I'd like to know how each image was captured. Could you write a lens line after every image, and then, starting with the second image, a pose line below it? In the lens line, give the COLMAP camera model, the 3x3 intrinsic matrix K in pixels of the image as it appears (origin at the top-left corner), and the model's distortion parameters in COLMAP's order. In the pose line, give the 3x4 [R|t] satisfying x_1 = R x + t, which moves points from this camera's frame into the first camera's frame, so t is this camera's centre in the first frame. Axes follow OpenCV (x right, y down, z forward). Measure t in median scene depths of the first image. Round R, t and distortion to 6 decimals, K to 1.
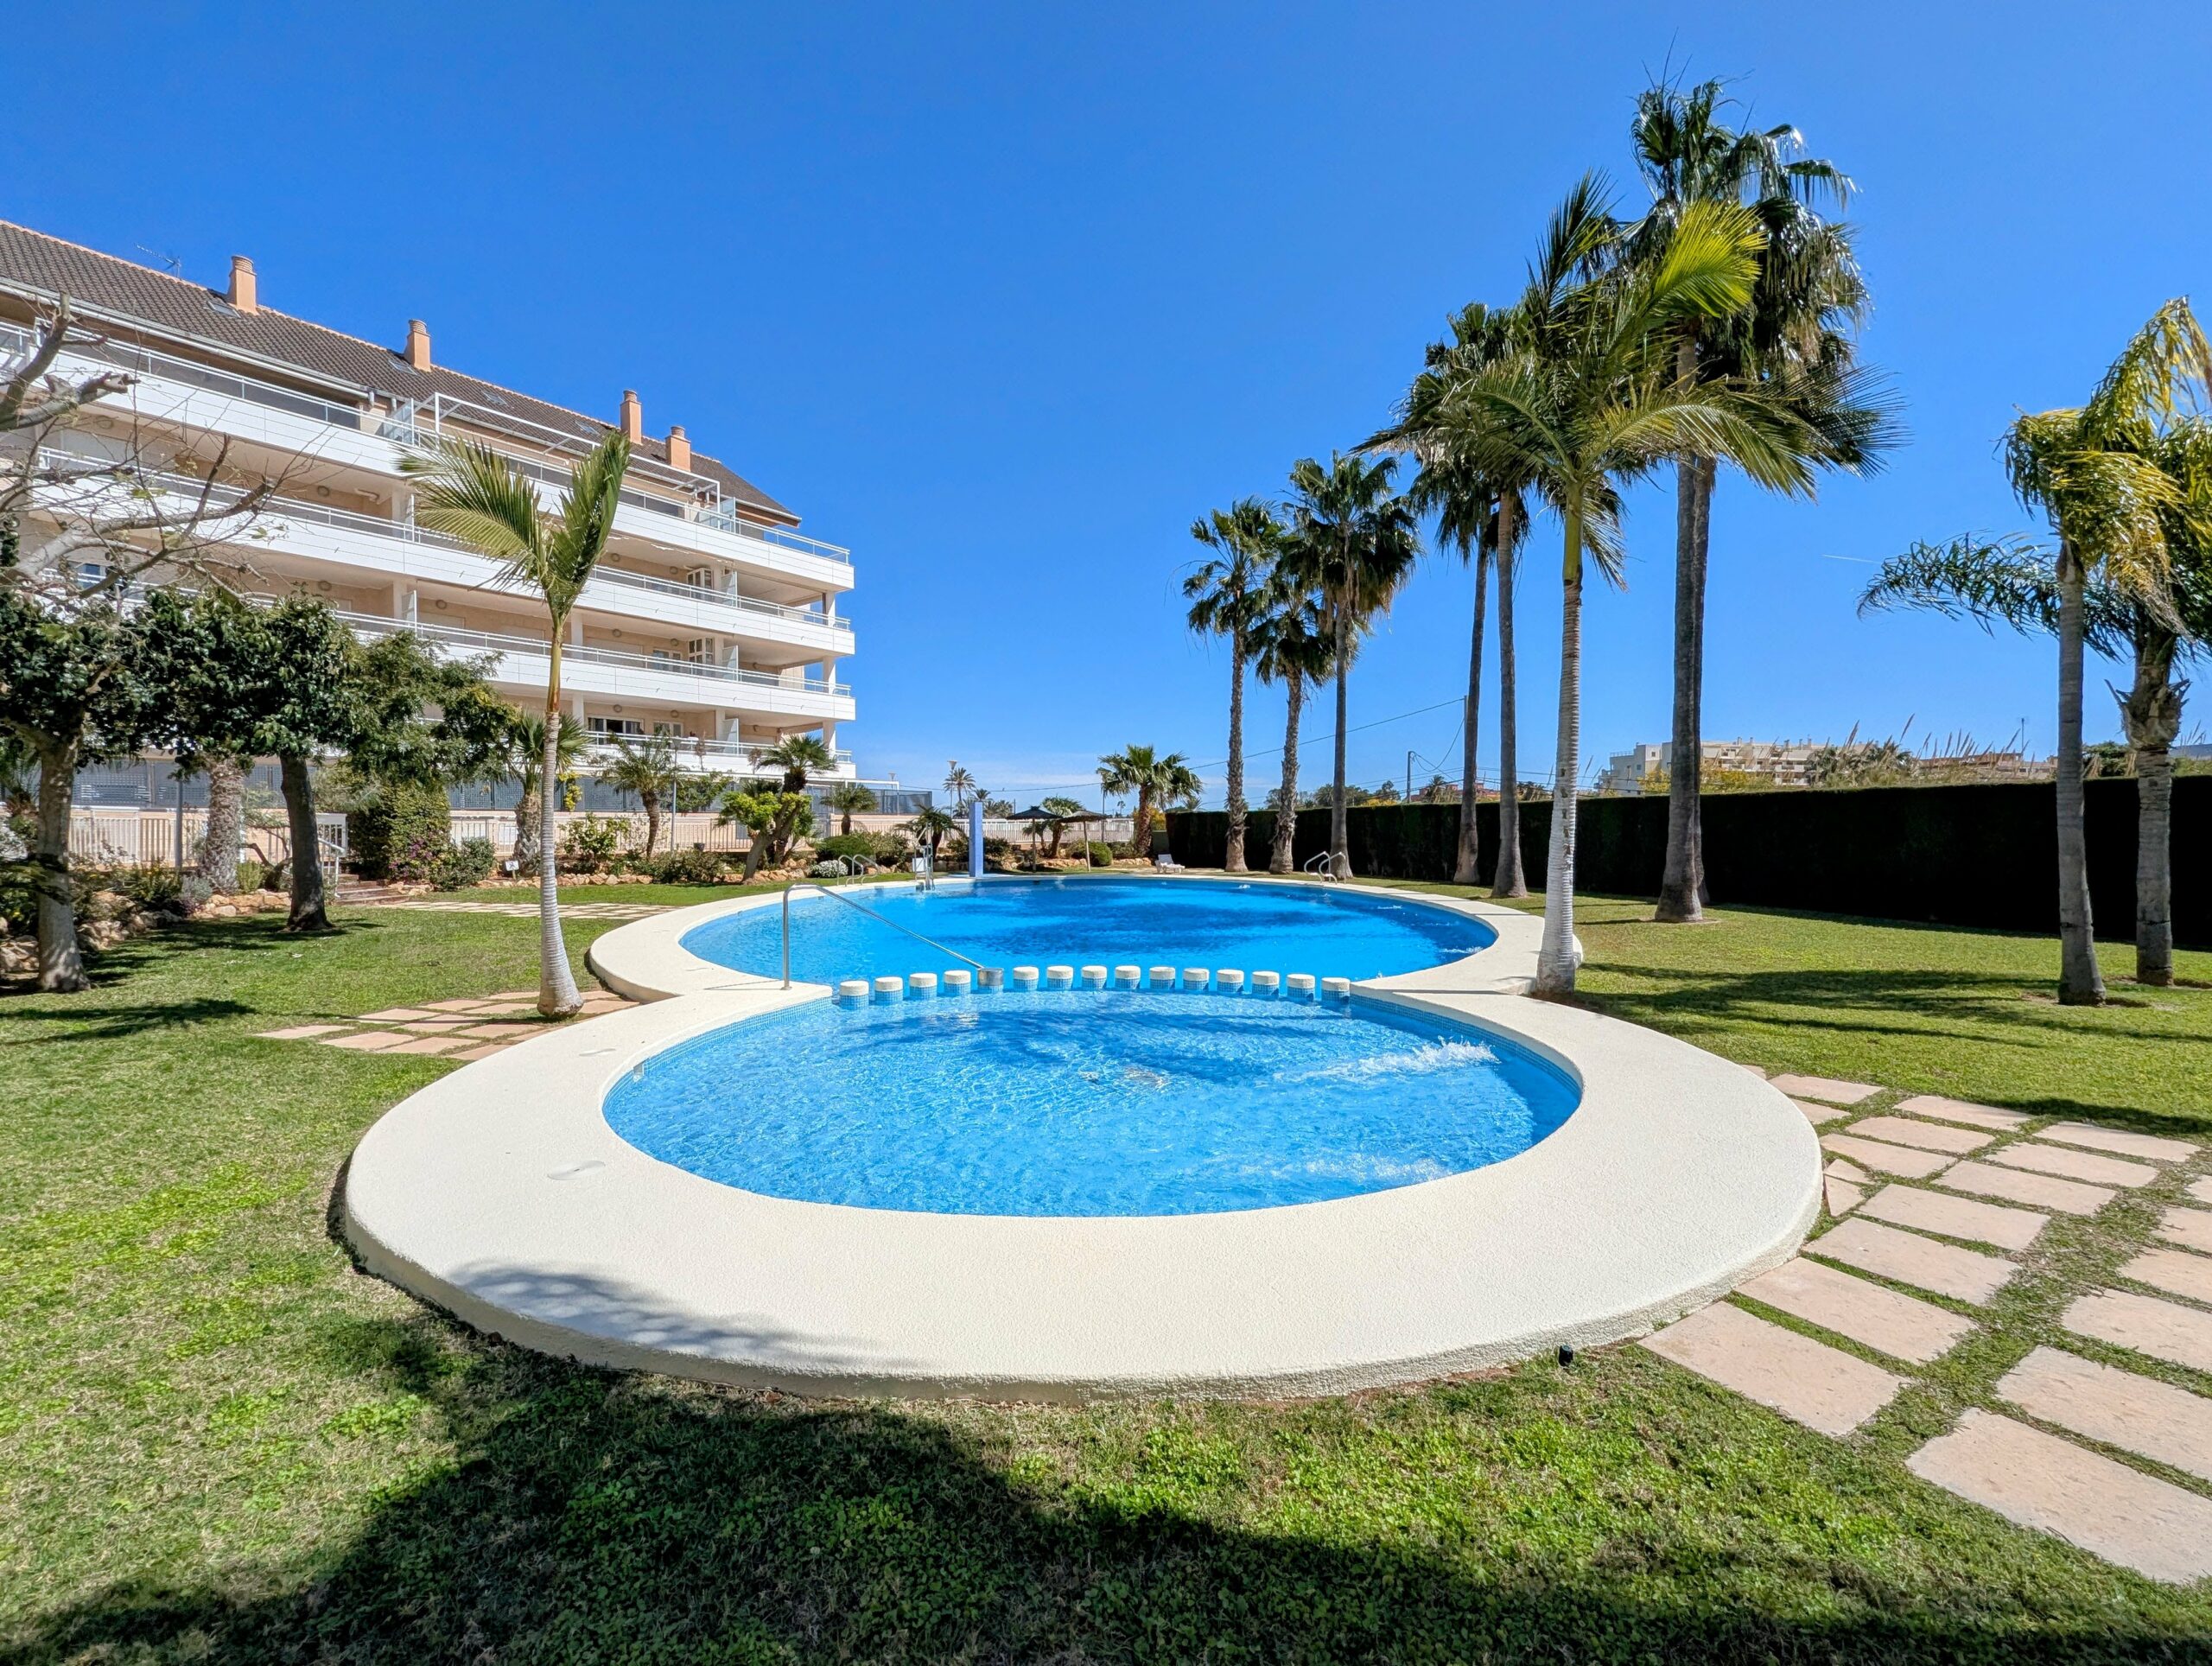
lens RADIAL K [[920.6, 0, 1102.9], [0, 920.6, 839.6], [0, 0, 1]] dist [-0.001398, 0.000003]
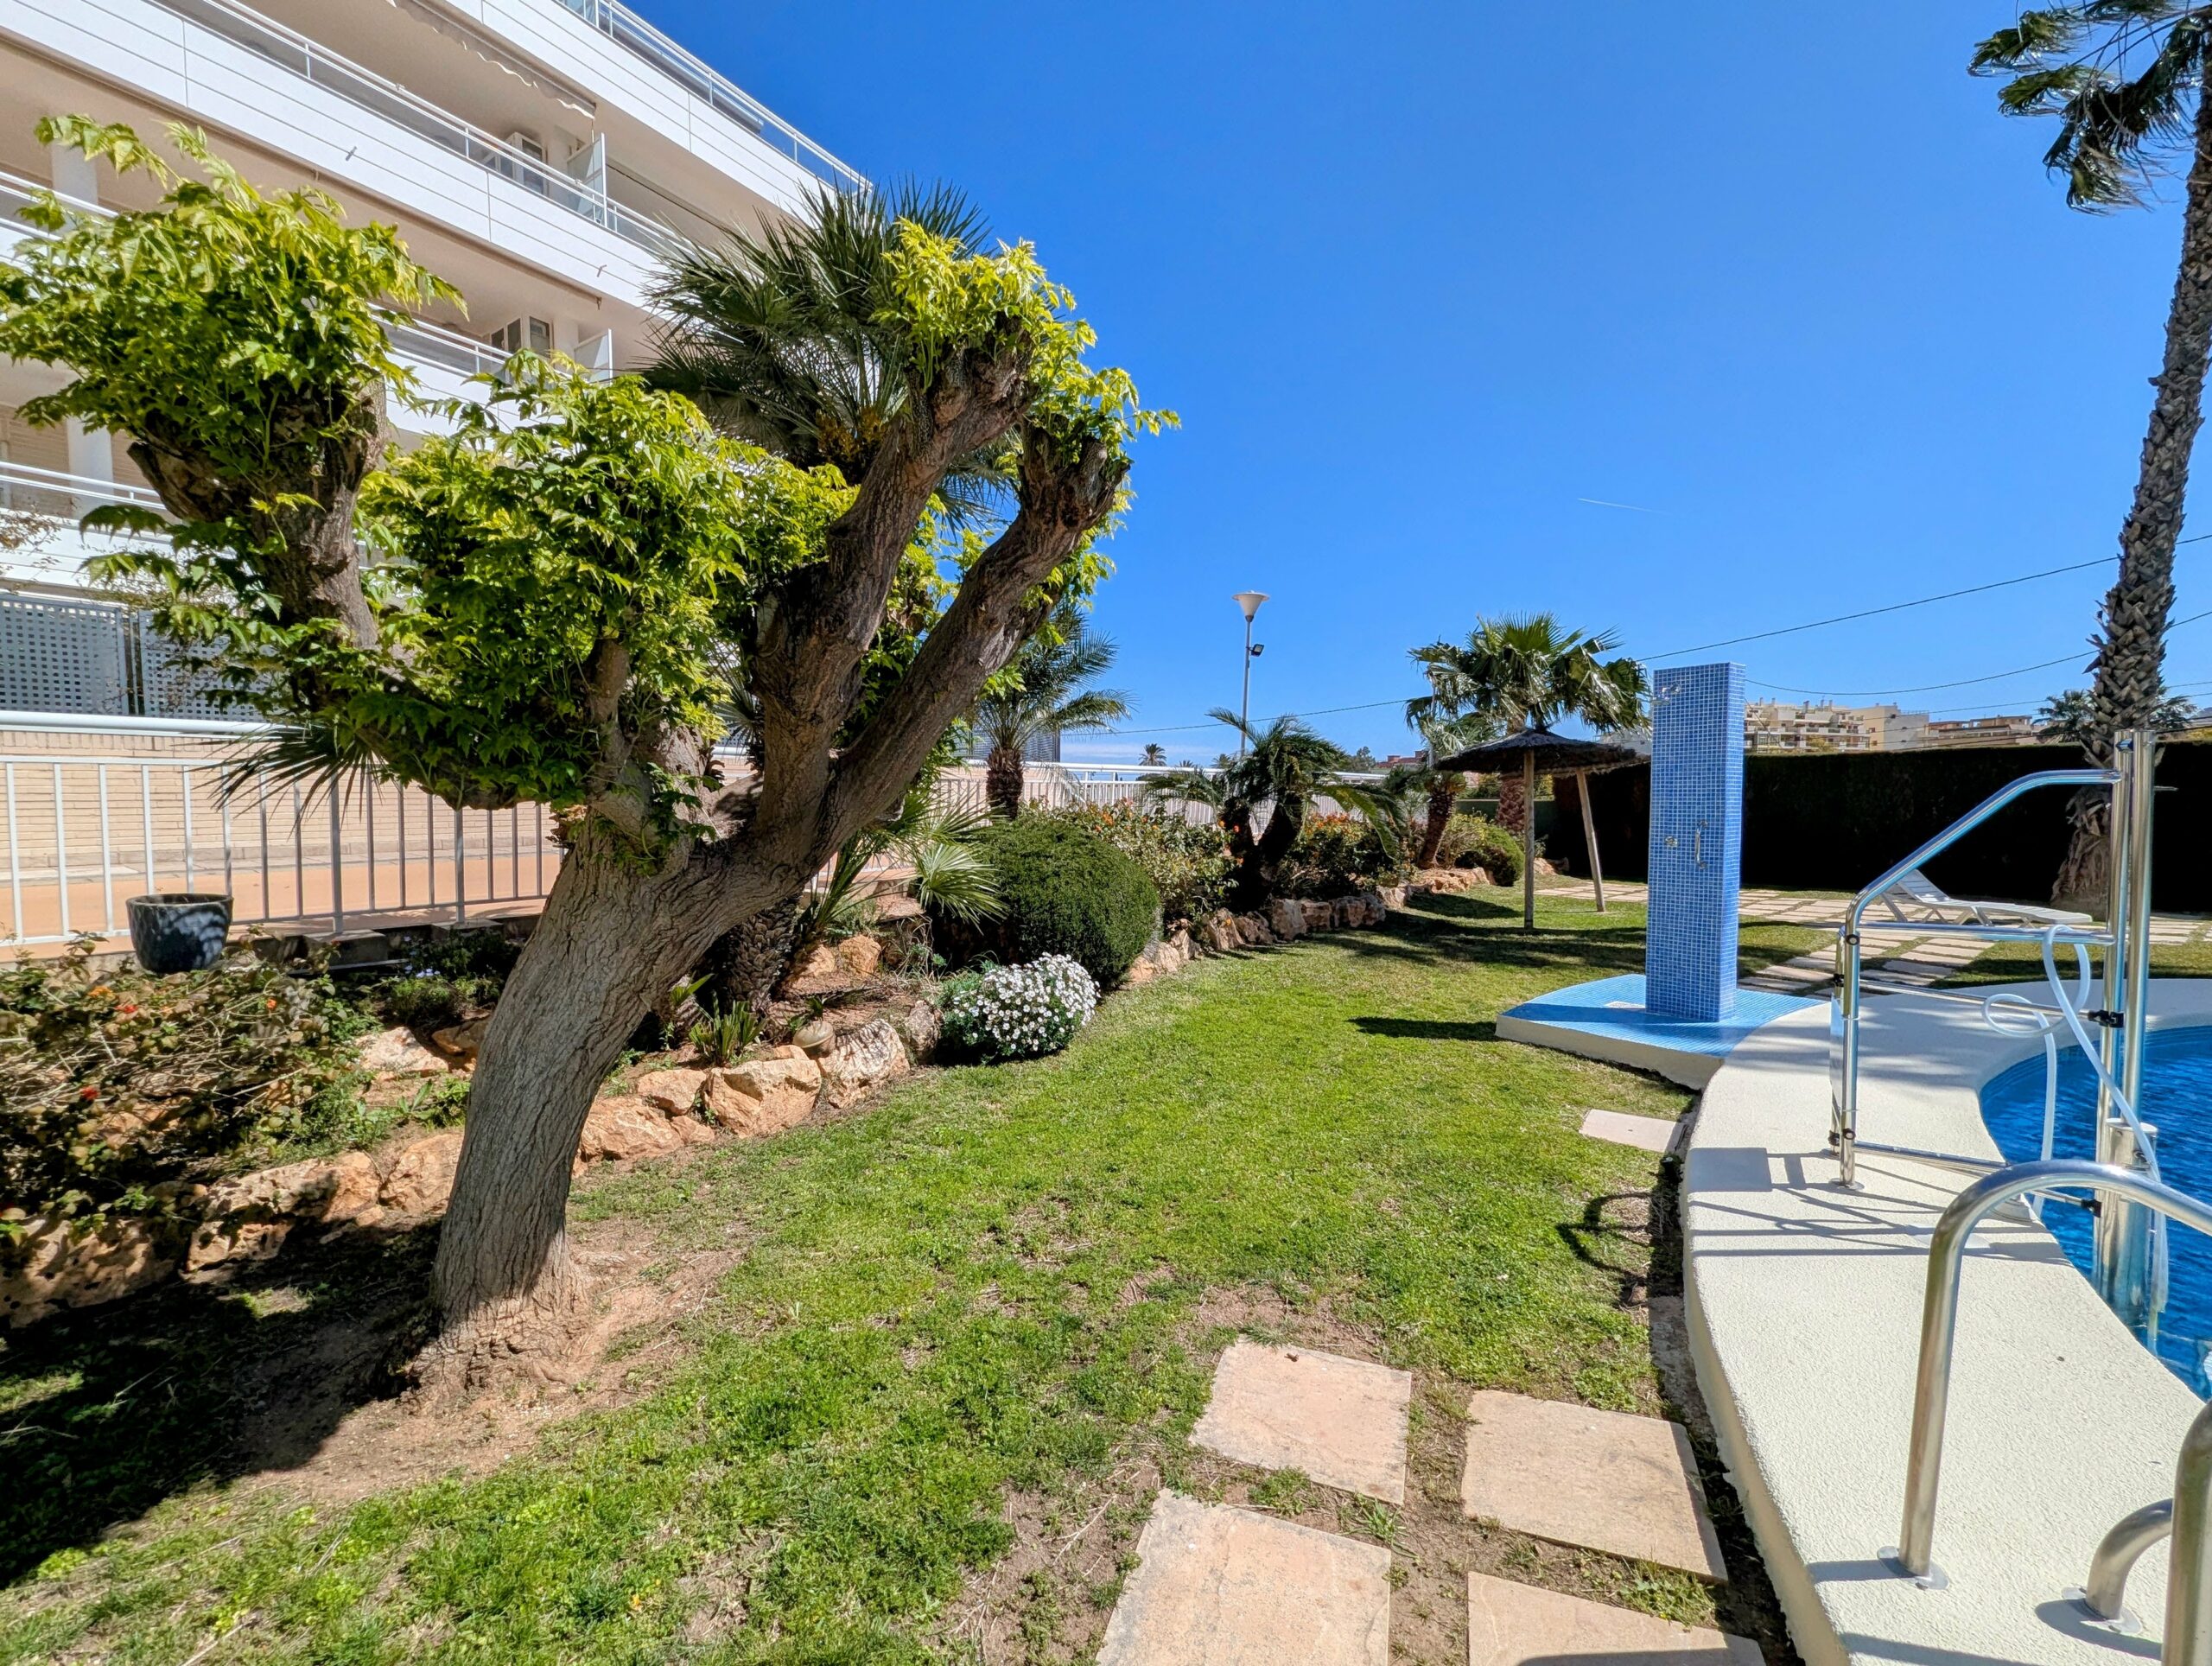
lens RADIAL K [[920.6, 0, 1102.9], [0, 920.6, 839.6], [0, 0, 1]] dist [-0.001398, 0.000003]
pose [[0.998444, -0.005514, 0.055498, -0.261707], [0.003626, 0.999413, 0.034065, -0.008102], [-0.055653, -0.033811, 0.997878, 0.725585]]
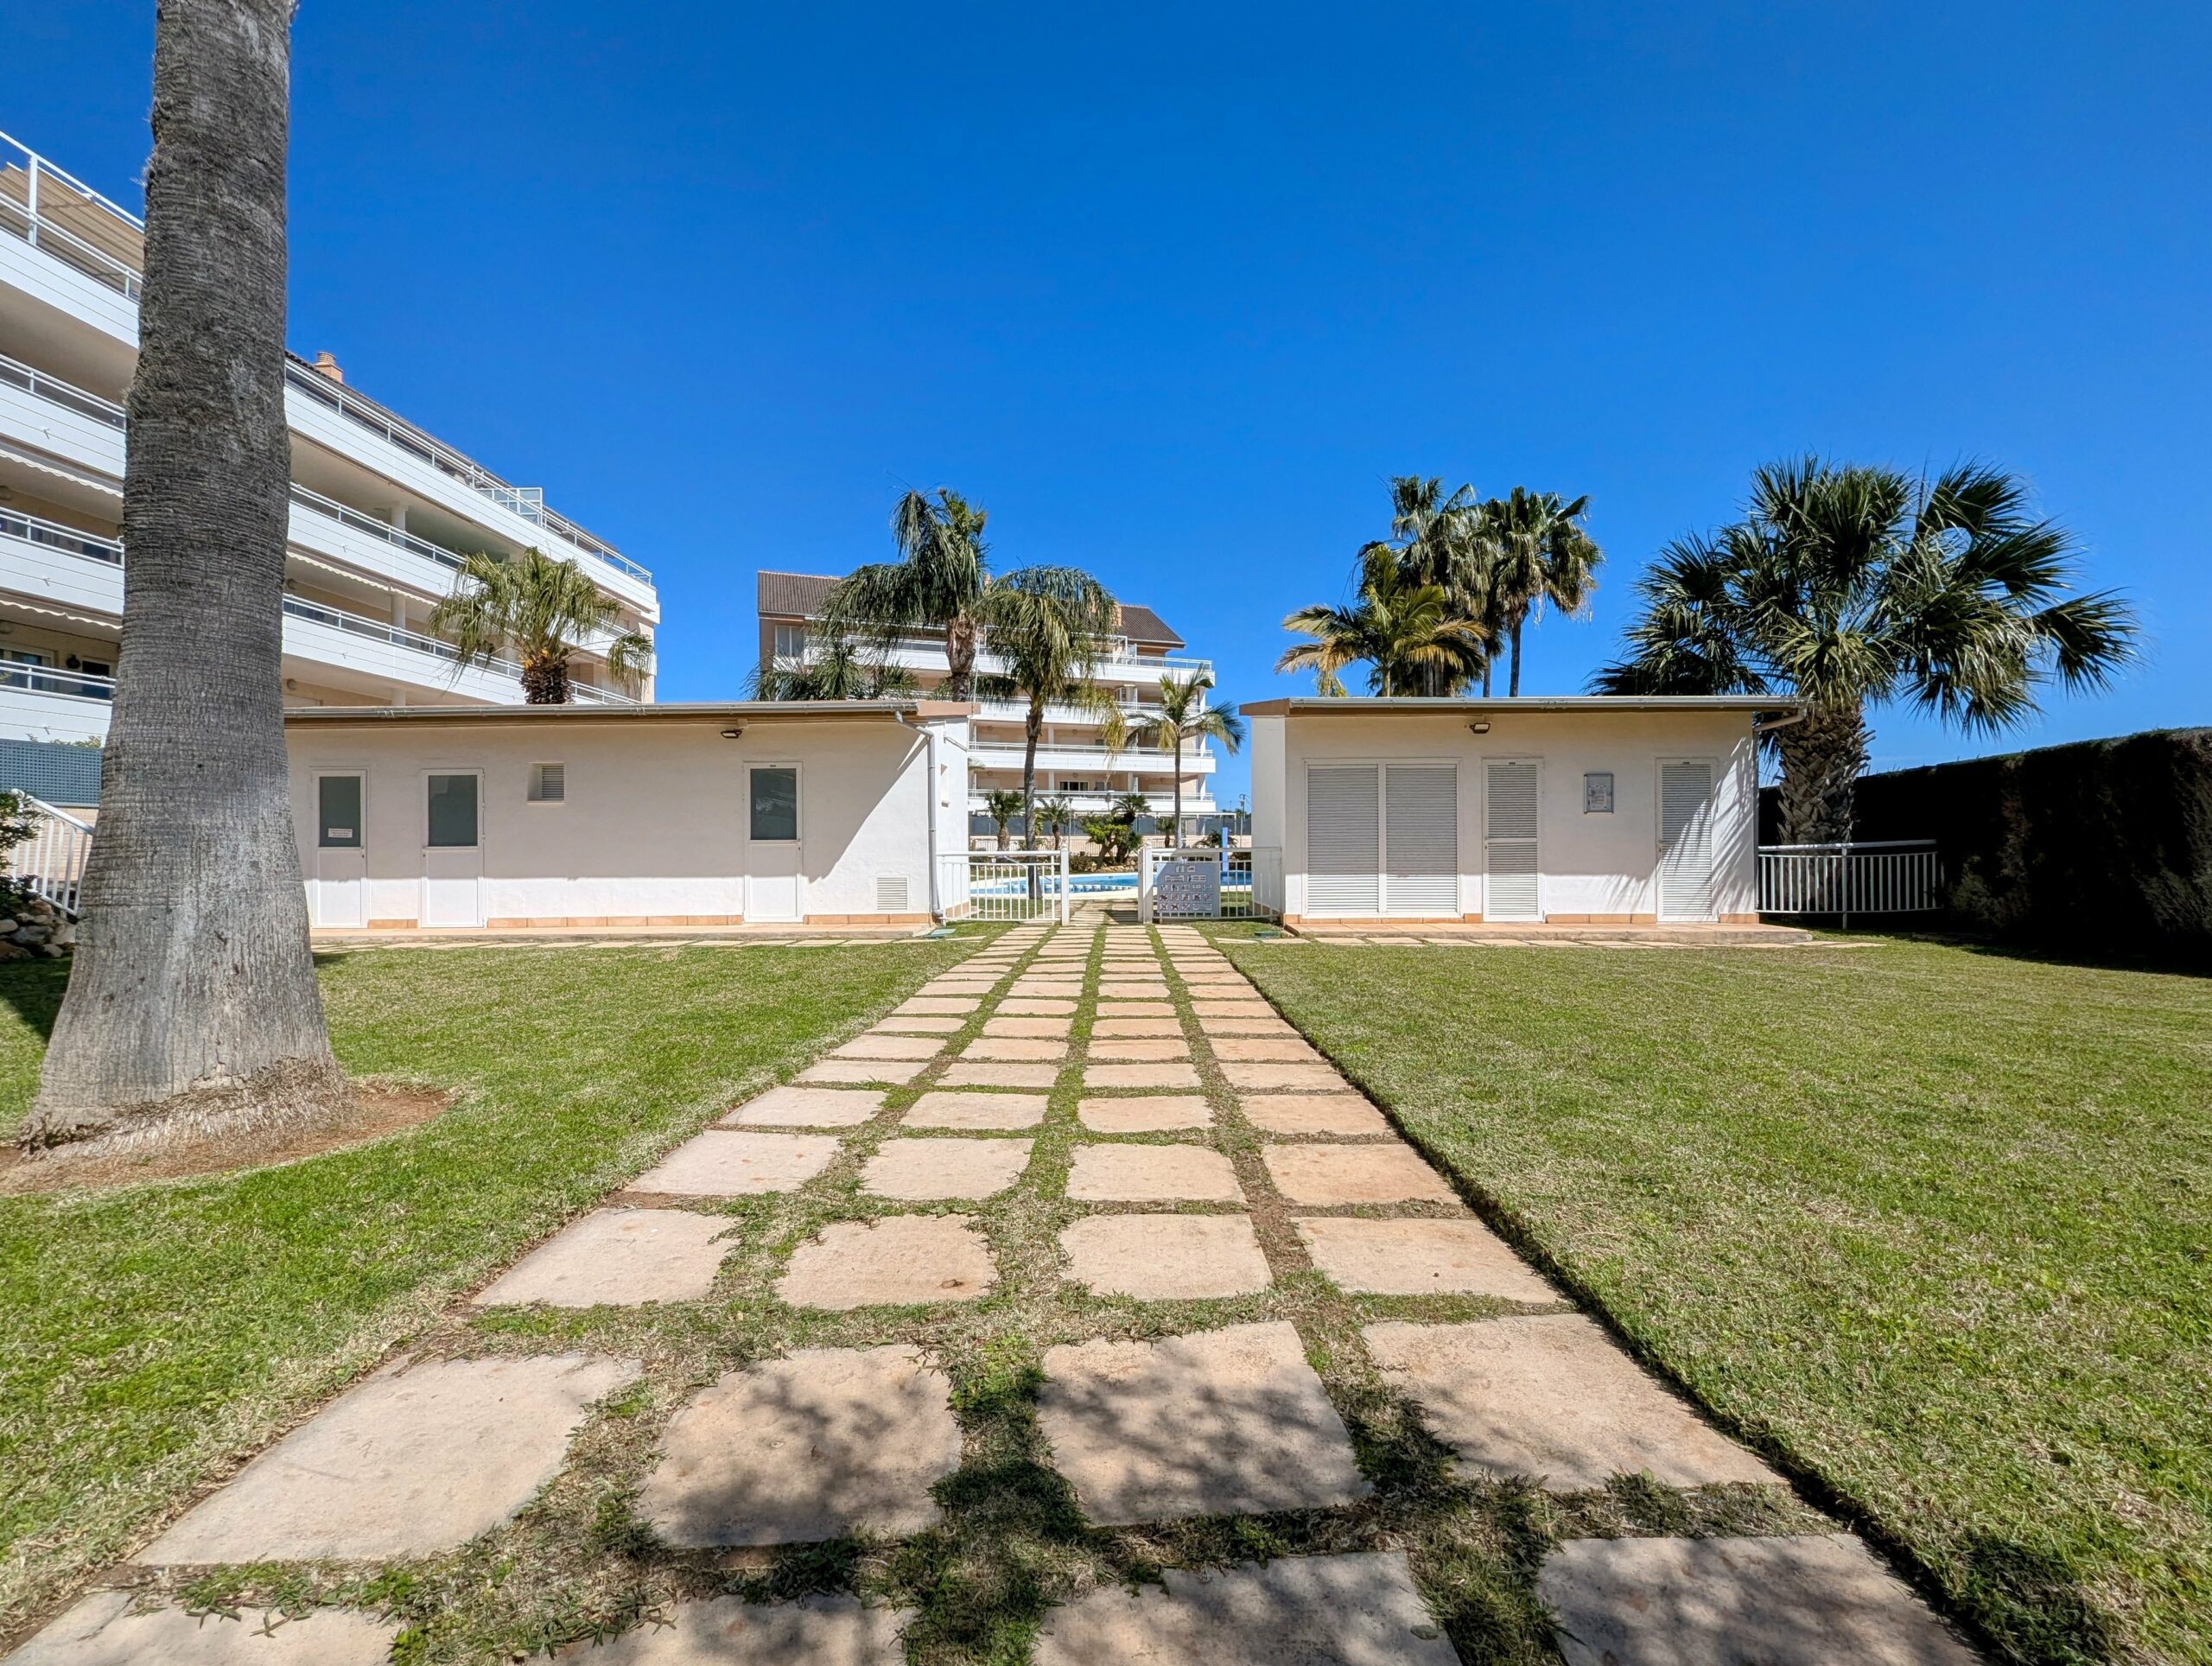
lens RADIAL K [[920.6, 0, 1102.9], [0, 920.6, 839.6], [0, 0, 1]] dist [-0.001398, 0.000003]
pose [[0.838694, -0.009021, -0.544528, 0.546384], [-0.003671, 0.999746, -0.022217, 0.018314], [0.544590, 0.020633, 0.838448, -0.499586]]
